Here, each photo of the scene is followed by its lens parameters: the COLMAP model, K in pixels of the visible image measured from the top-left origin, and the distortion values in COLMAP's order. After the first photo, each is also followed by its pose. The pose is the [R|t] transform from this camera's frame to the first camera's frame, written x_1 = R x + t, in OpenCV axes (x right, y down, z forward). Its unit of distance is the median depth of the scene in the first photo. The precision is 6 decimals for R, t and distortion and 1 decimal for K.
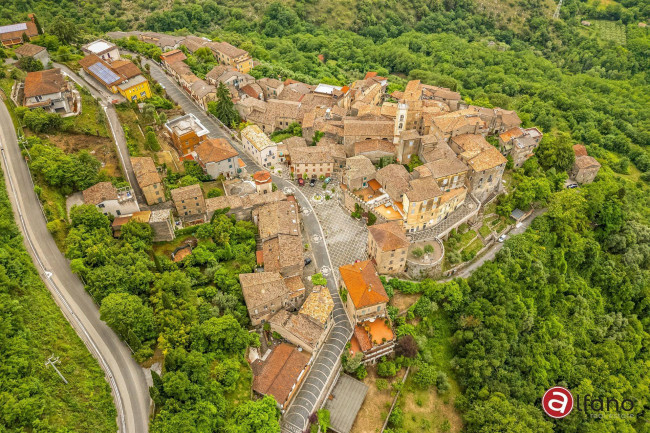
lens RADIAL K [[482.5, 0, 325.7], [0, 482.5, 214.4], [0, 0, 1]] dist [0.075152, -0.075095]
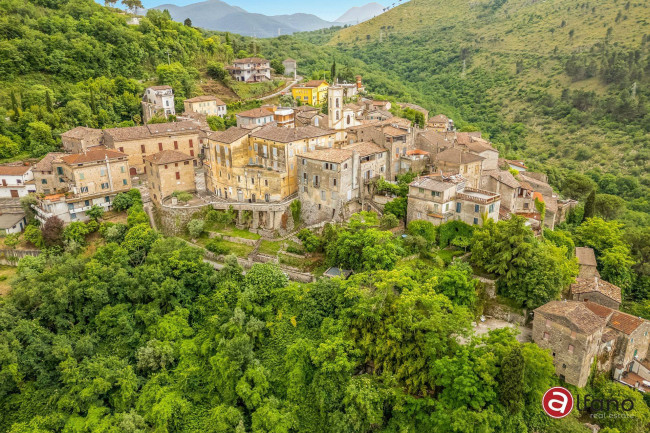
lens RADIAL K [[486.8, 0, 325.0], [0, 486.8, 216.5], [0, 0, 1]] dist [0.090396, -0.097778]
pose [[0.397664, 0.309171, -0.863873, 0.934208], [-0.647062, 0.762023, -0.025140, -0.029648], [0.650519, 0.568976, 0.503082, 0.719247]]
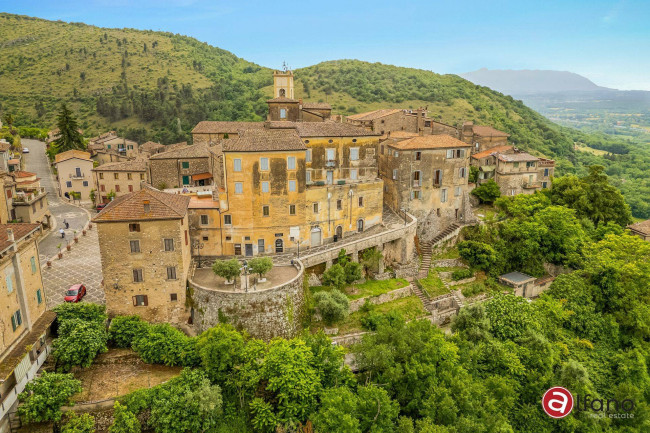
lens RADIAL K [[482.5, 0, 325.7], [0, 482.5, 214.4], [0, 0, 1]] dist [0.075152, -0.075095]
pose [[0.990589, 0.034135, -0.132543, 0.297385], [-0.097836, 0.853810, -0.511309, 0.215971], [0.095713, 0.519465, 0.849114, 0.611721]]
